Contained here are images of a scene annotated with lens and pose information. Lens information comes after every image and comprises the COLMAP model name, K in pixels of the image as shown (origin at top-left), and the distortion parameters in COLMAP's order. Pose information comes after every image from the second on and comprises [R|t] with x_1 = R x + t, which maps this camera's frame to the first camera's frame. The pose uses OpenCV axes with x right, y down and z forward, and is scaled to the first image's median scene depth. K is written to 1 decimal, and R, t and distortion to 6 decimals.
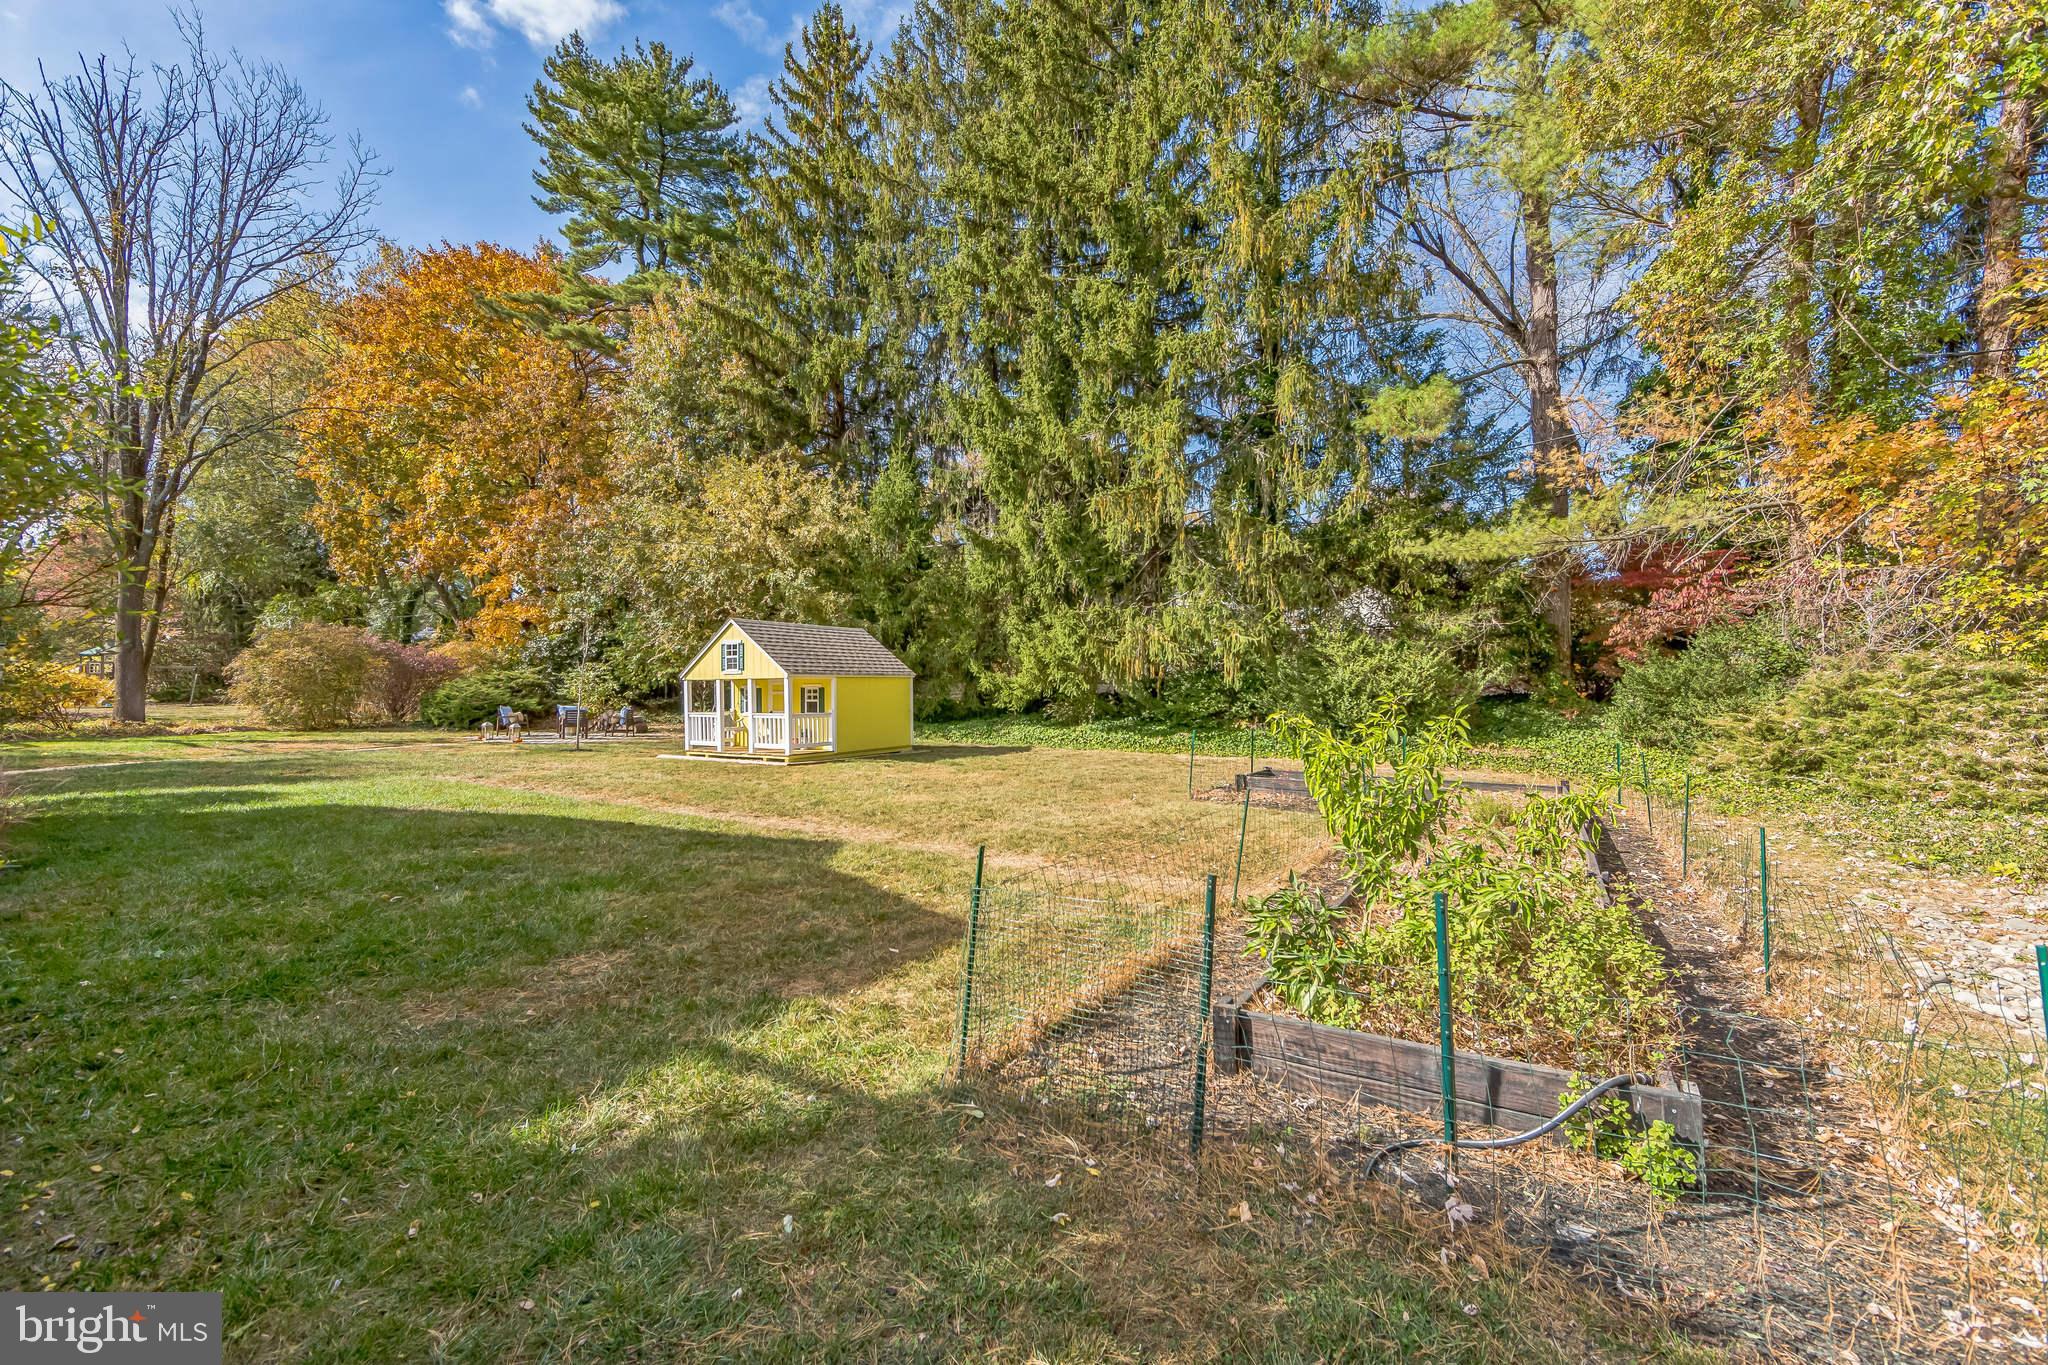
lens RADIAL K [[802.7, 0, 1027.6], [0, 802.7, 688.3], [0, 0, 1]] dist [-0.003266, -0.000222]
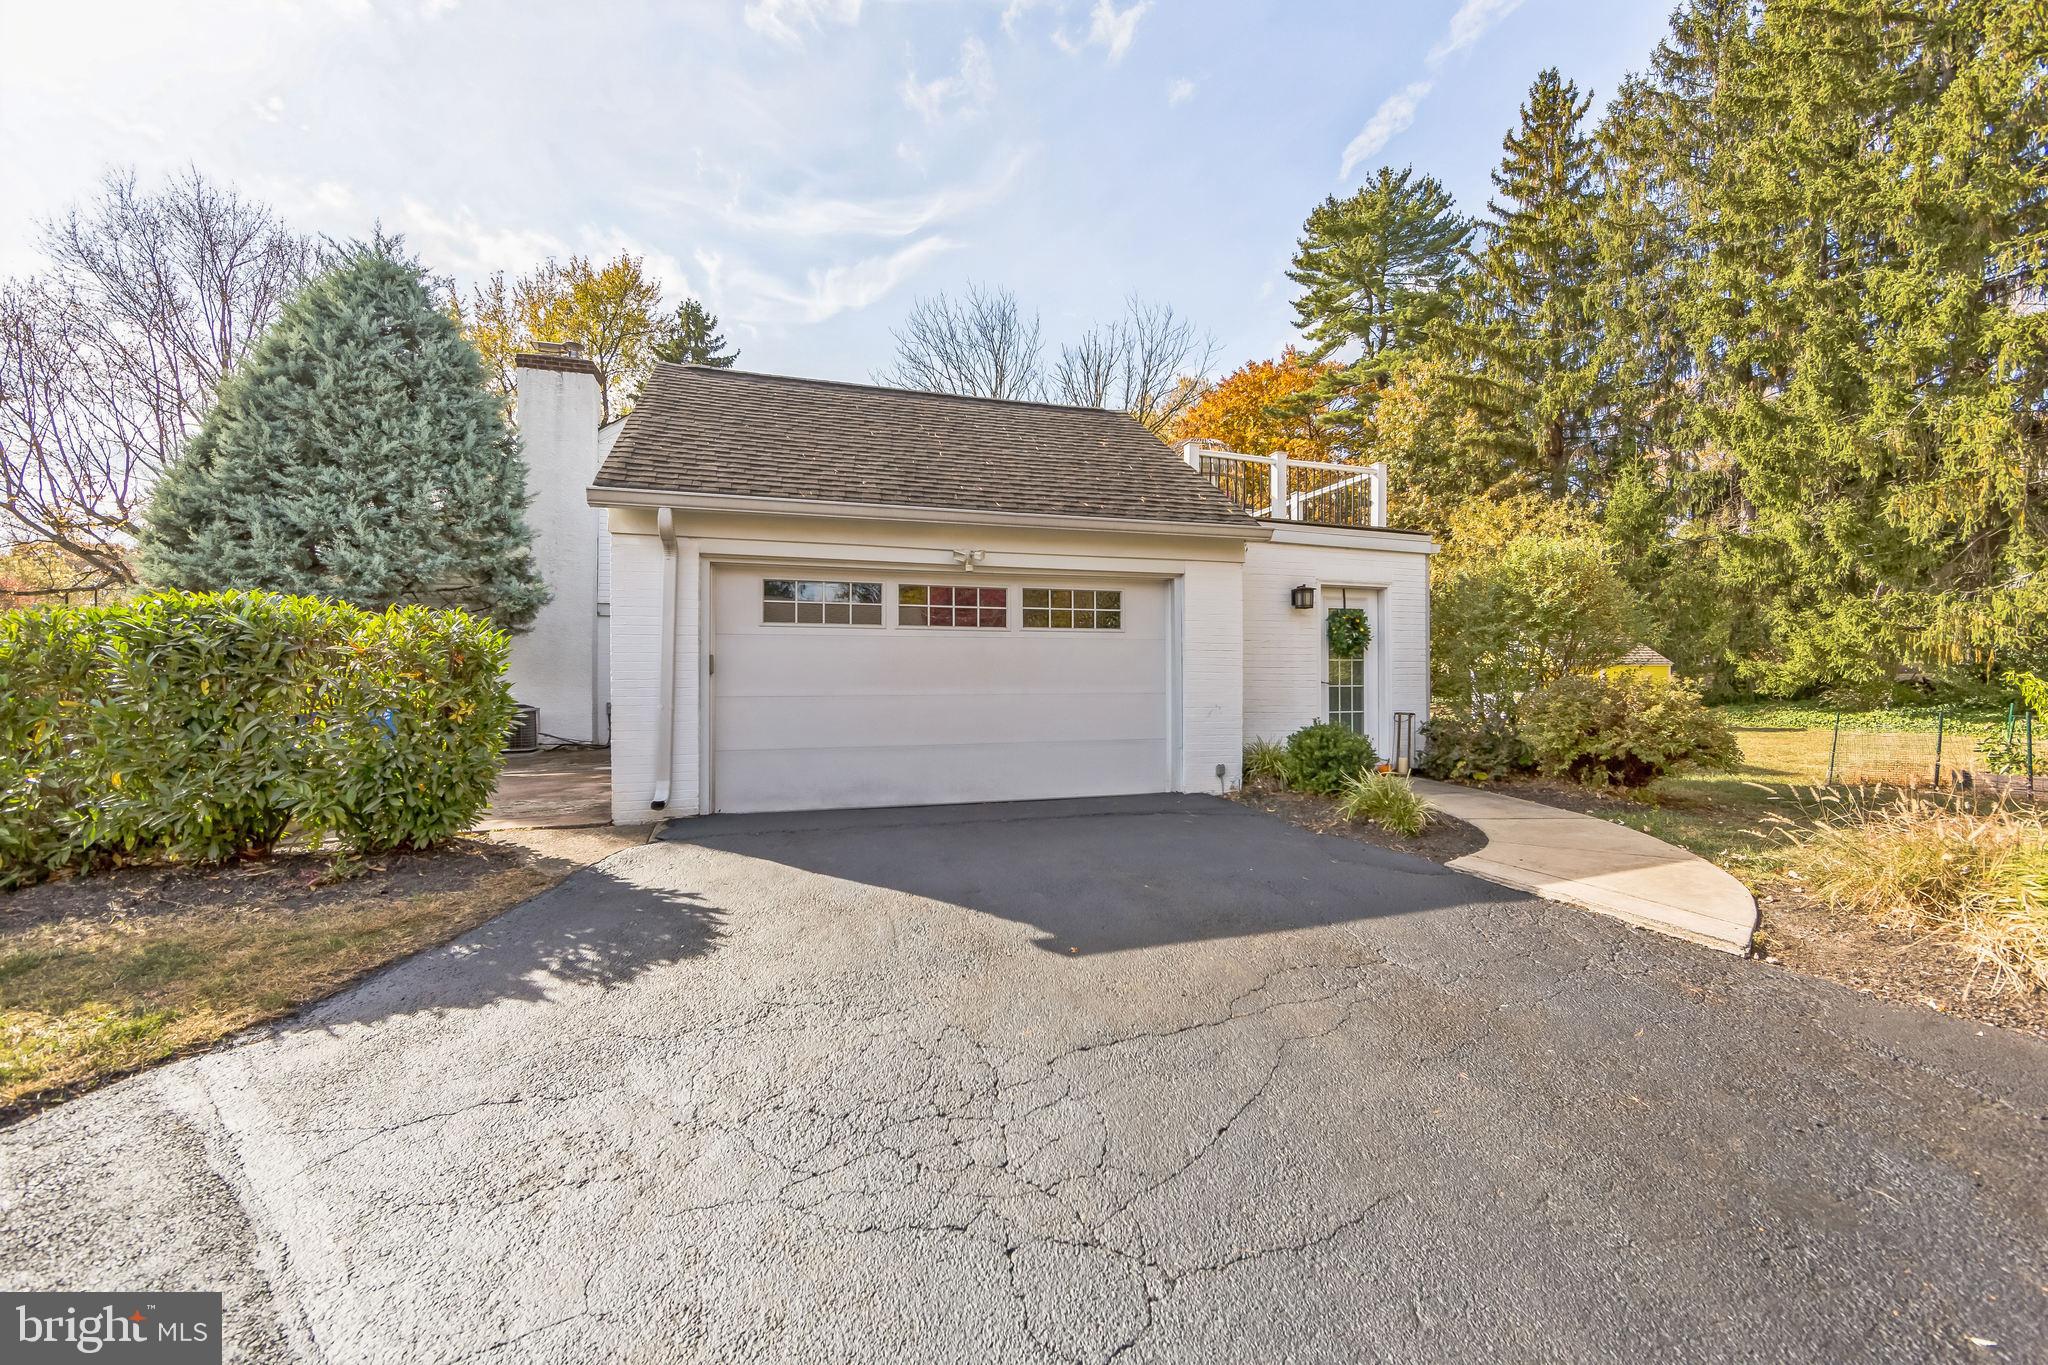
lens RADIAL K [[802.7, 0, 1023.8], [0, 802.7, 685.4], [0, 0, 1]] dist [-0.003266, -0.000222]
pose [[0.736862, -0.000940, -0.676043, -0.041010], [0.000652, 1.000000, -0.000680, 0.014005], [0.676043, 0.000060, 0.736862, -0.470653]]
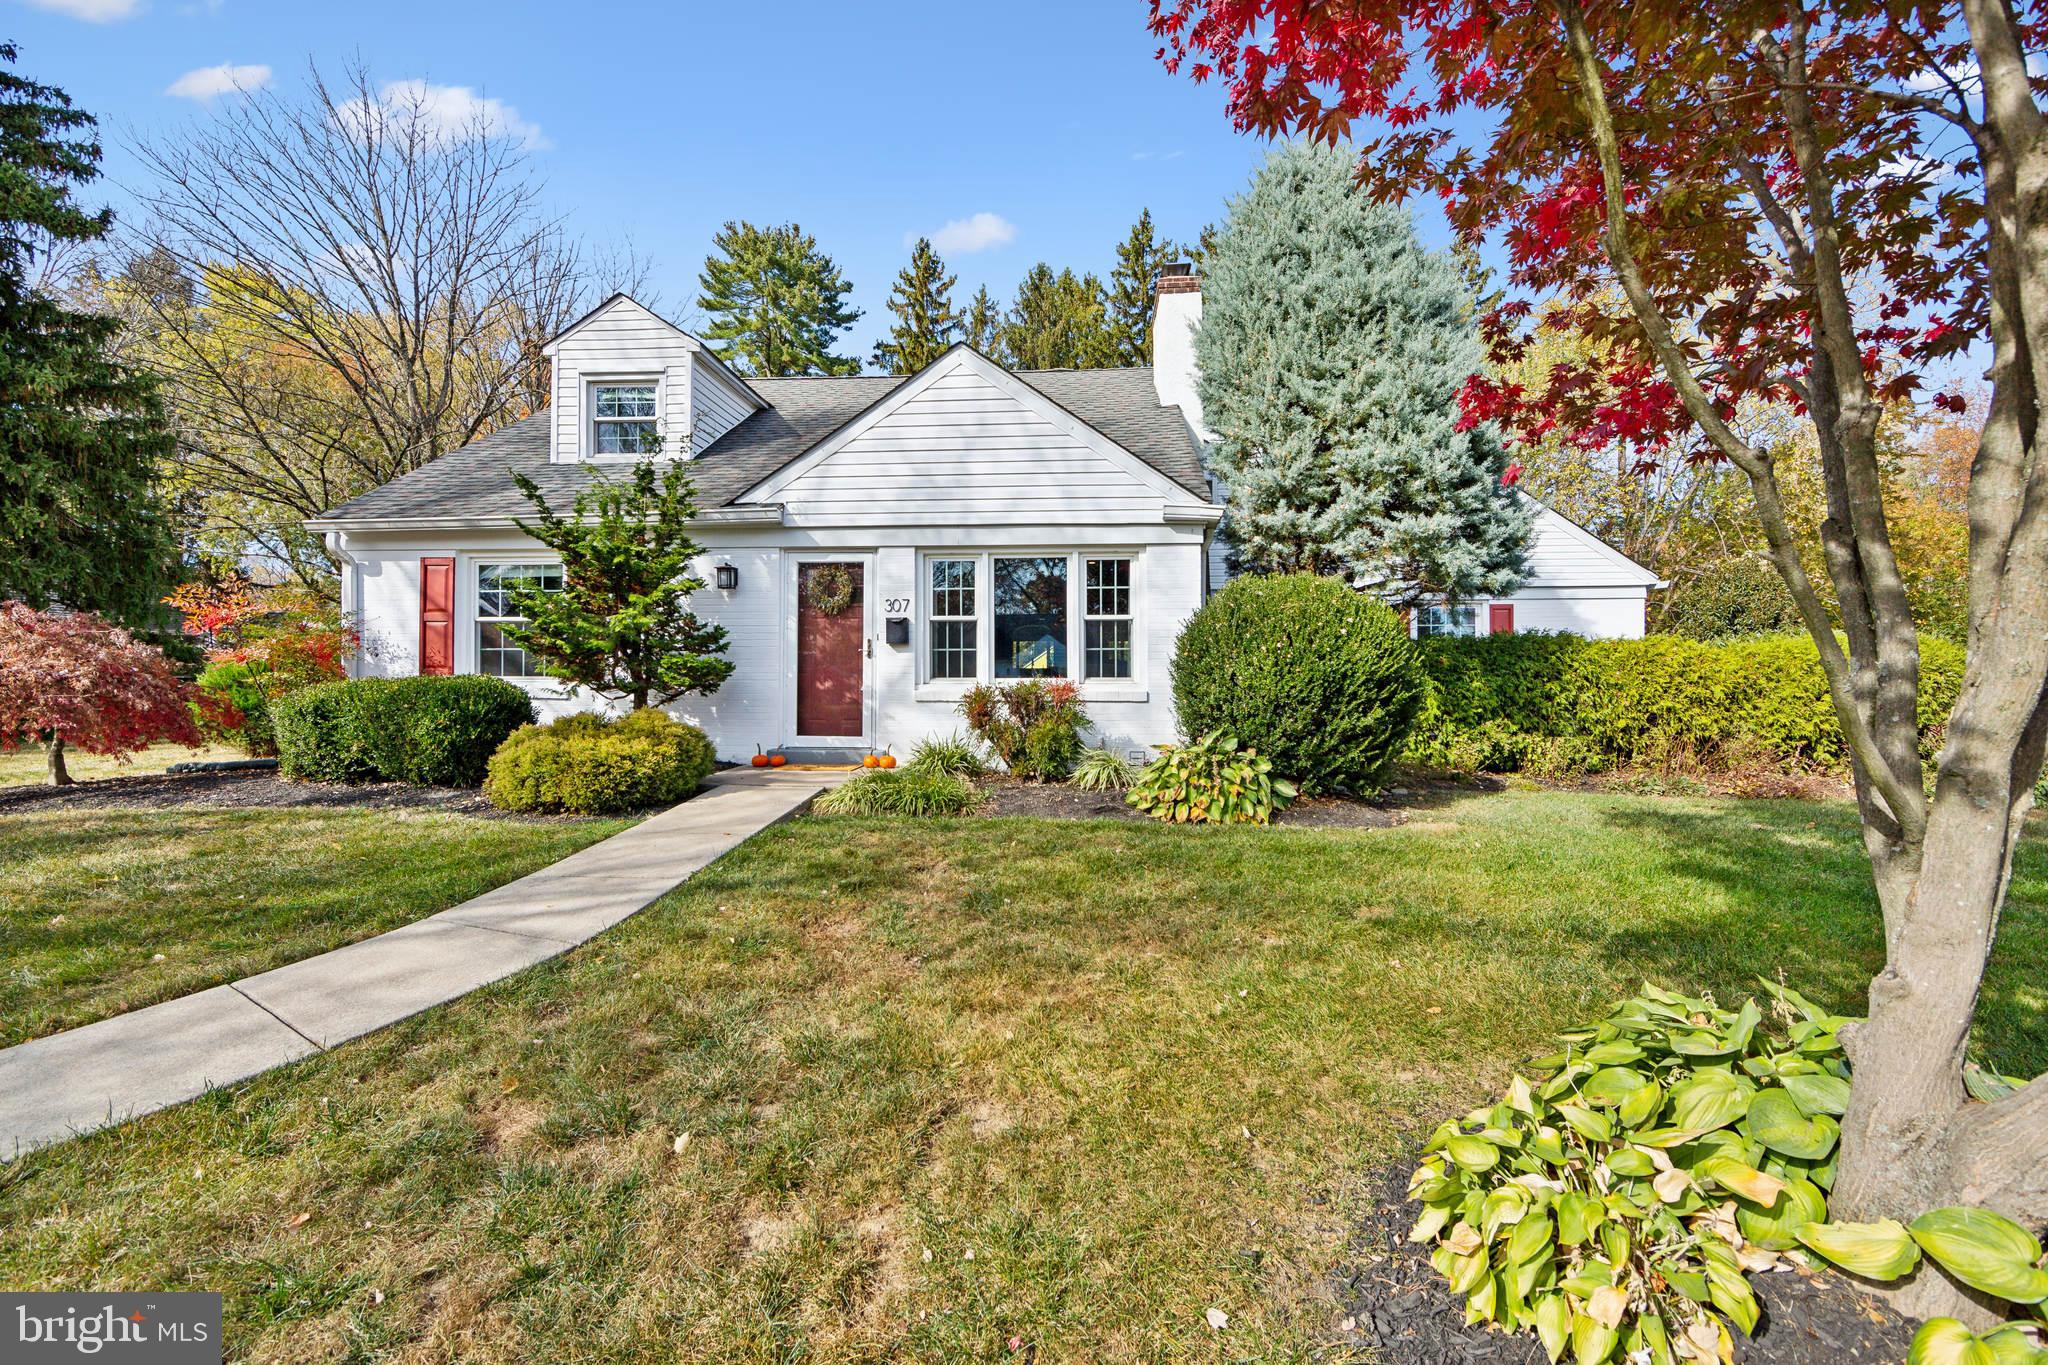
lens RADIAL K [[802.7, 0, 1024.8], [0, 802.7, 681.0], [0, 0, 1]] dist [-0.003266, -0.000222]
pose [[0.894465, 0.003949, 0.447120, -1.067143], [-0.000617, 0.999971, -0.007597, 0.026748], [-0.447137, 0.006519, 0.894442, -0.679258]]
